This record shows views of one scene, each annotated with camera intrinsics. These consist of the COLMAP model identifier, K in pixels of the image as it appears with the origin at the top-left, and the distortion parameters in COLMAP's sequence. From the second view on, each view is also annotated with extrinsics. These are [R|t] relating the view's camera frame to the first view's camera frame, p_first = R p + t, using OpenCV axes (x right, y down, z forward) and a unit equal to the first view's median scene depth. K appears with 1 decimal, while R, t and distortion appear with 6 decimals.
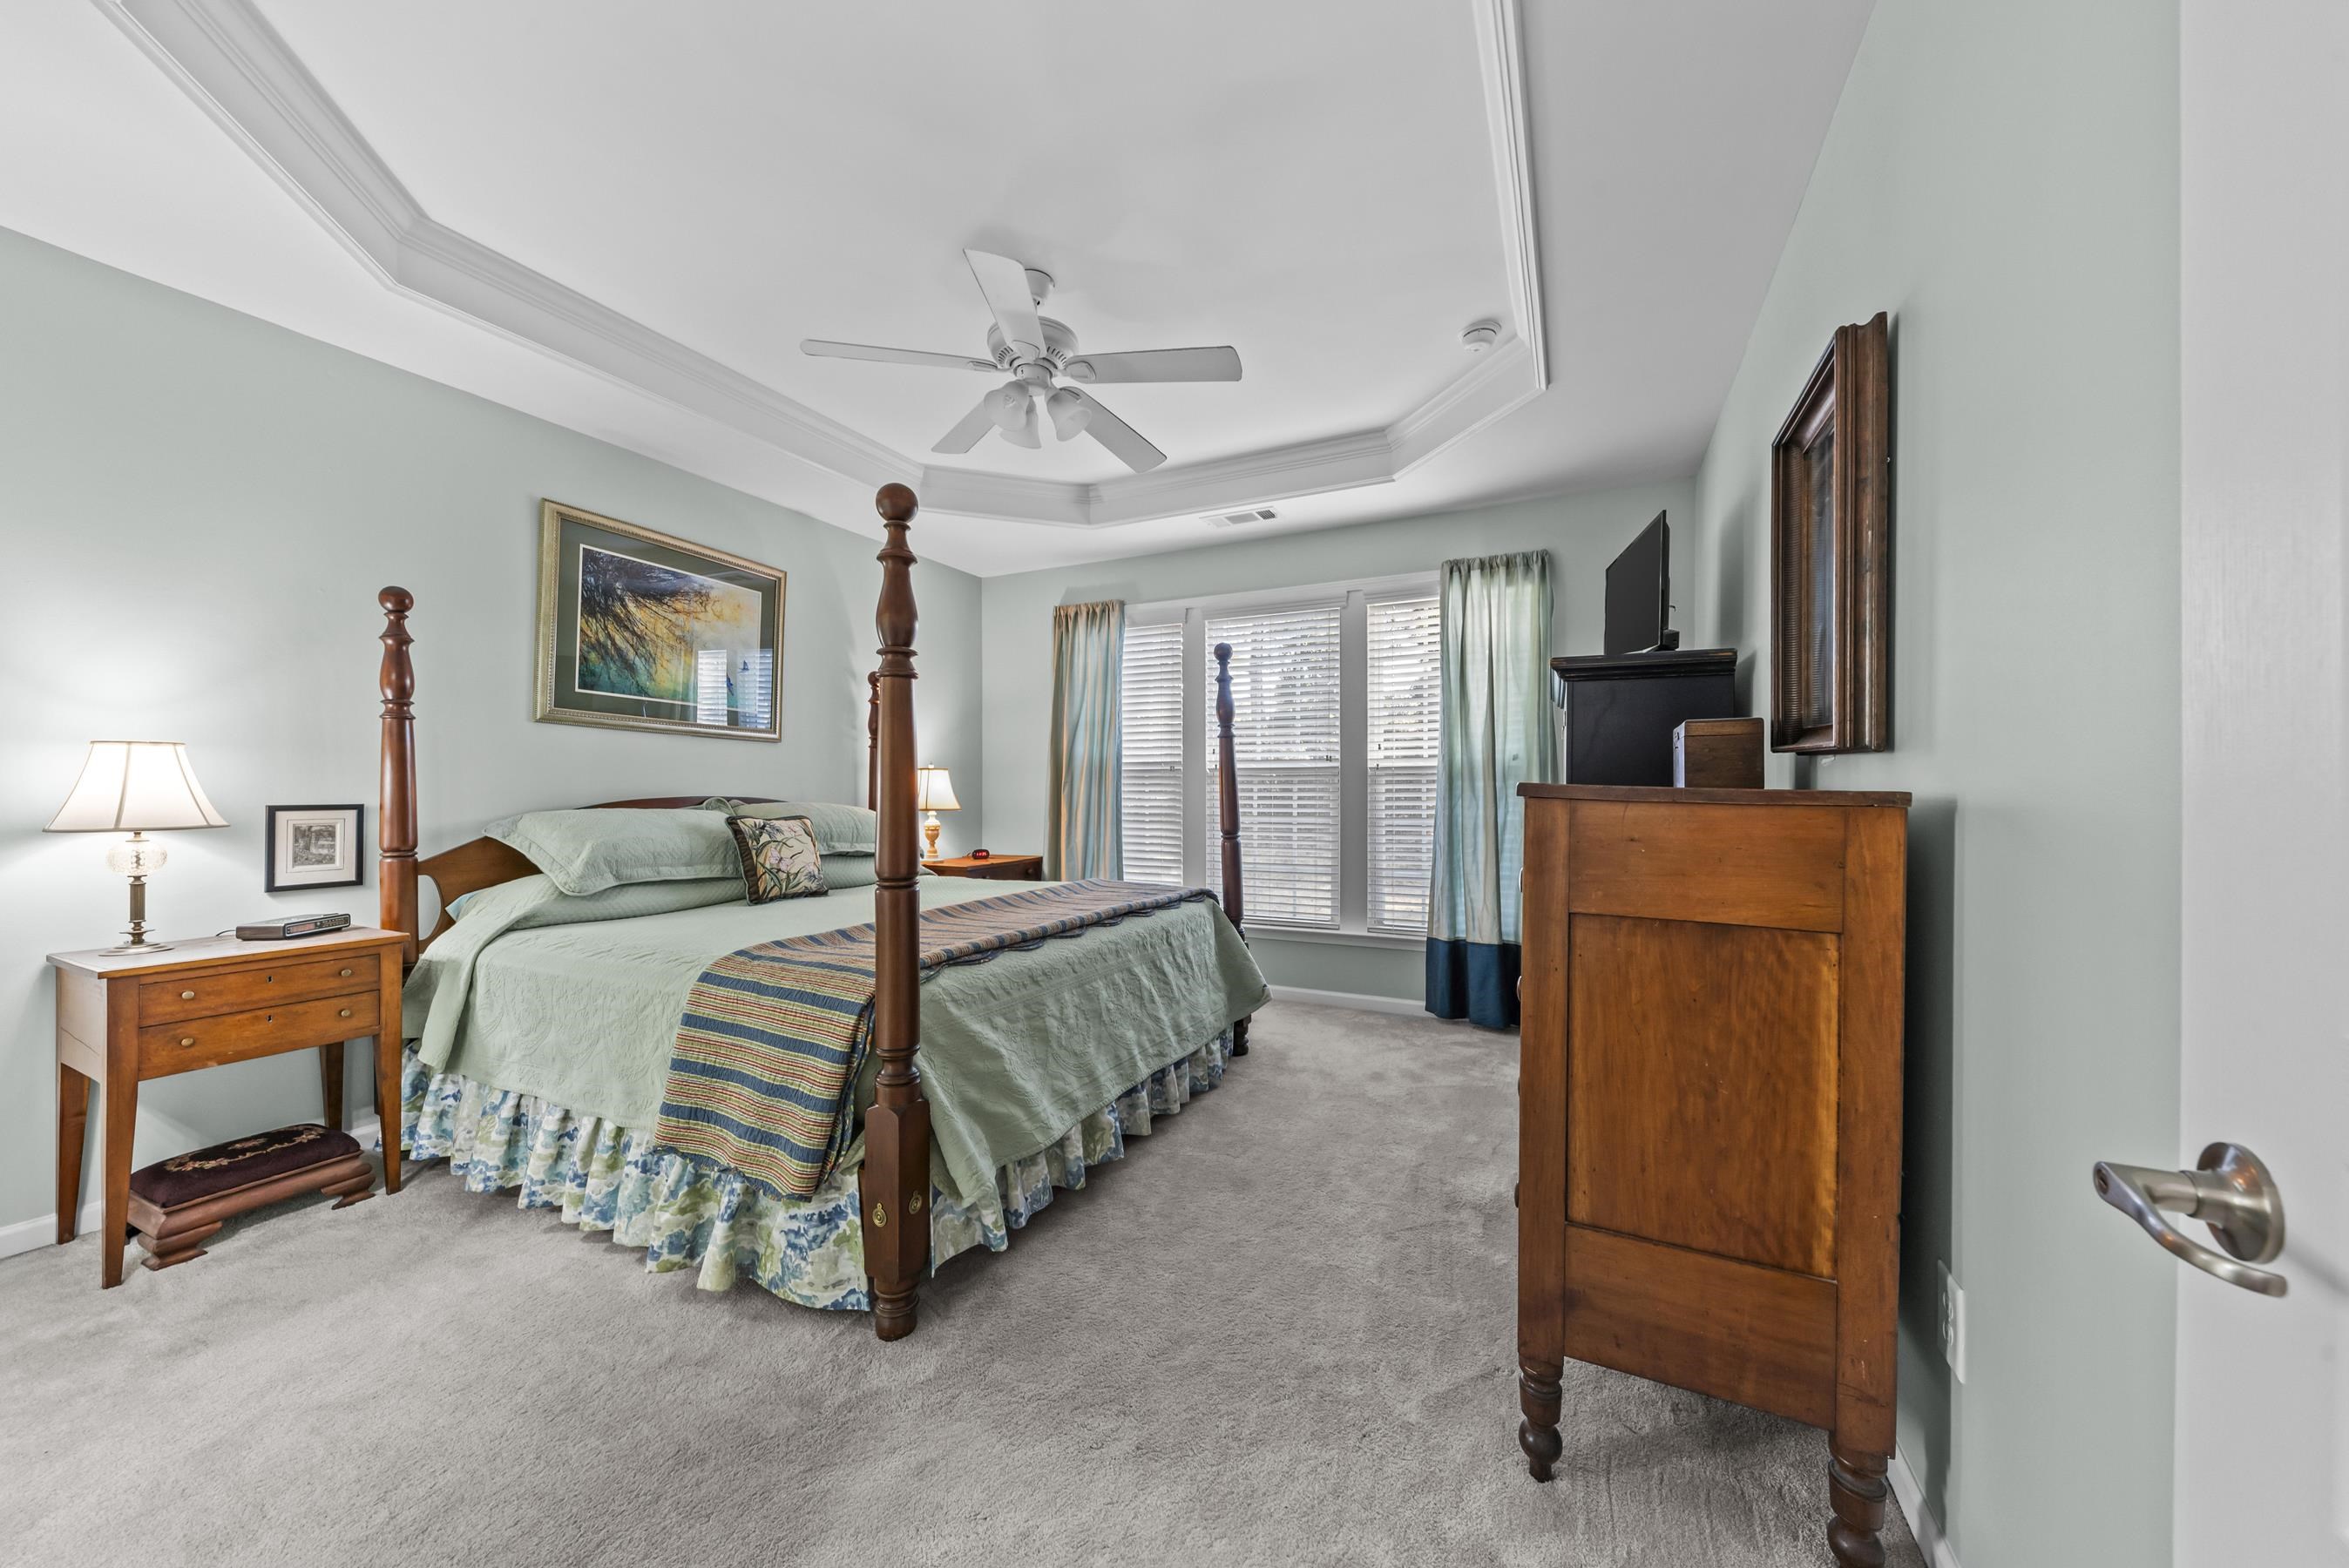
lens RADIAL K [[818.4, 0, 1174.6], [0, 818.4, 785.7], [0, 0, 1]] dist [0.011601, -0.003440]
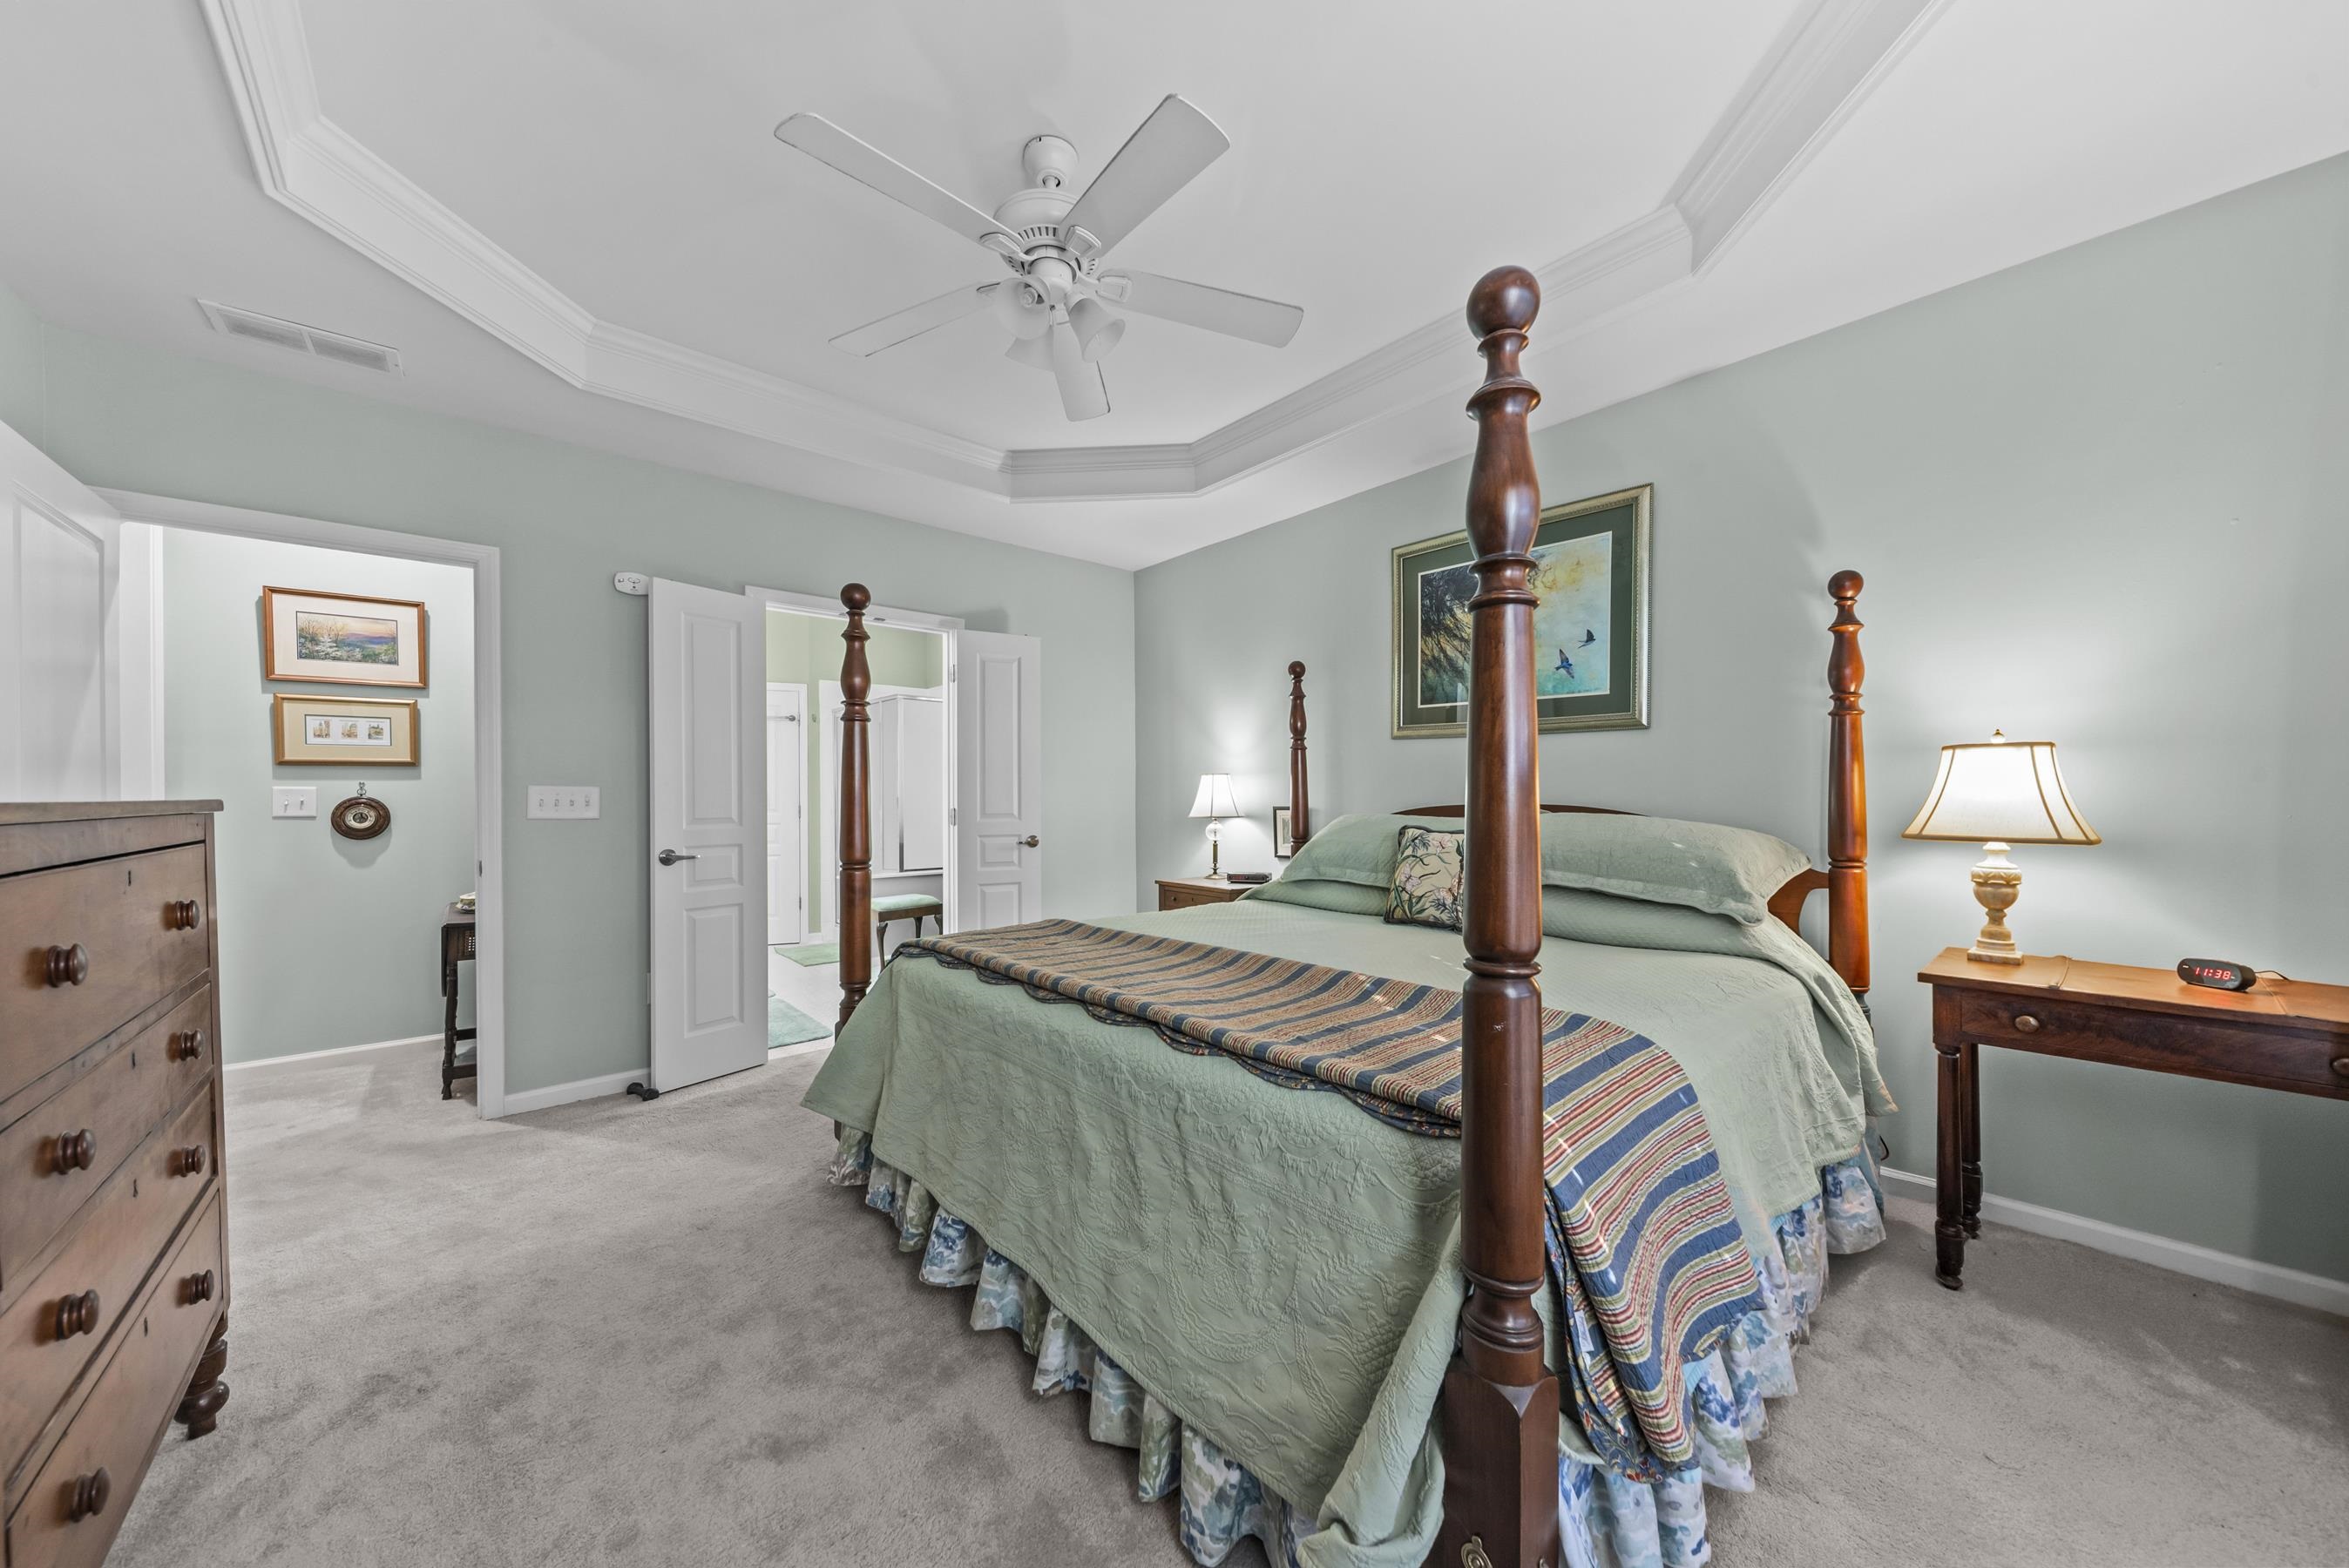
lens RADIAL K [[818.4, 0, 1182.5], [0, 818.4, 802.2], [0, 0, 1]] dist [0.011601, -0.003440]
pose [[-0.395928, -0.000684, -0.918282, 0.401421], [0.006131, 0.999975, -0.003388, 0.013113], [0.918261, -0.006971, -0.395914, 1.129280]]
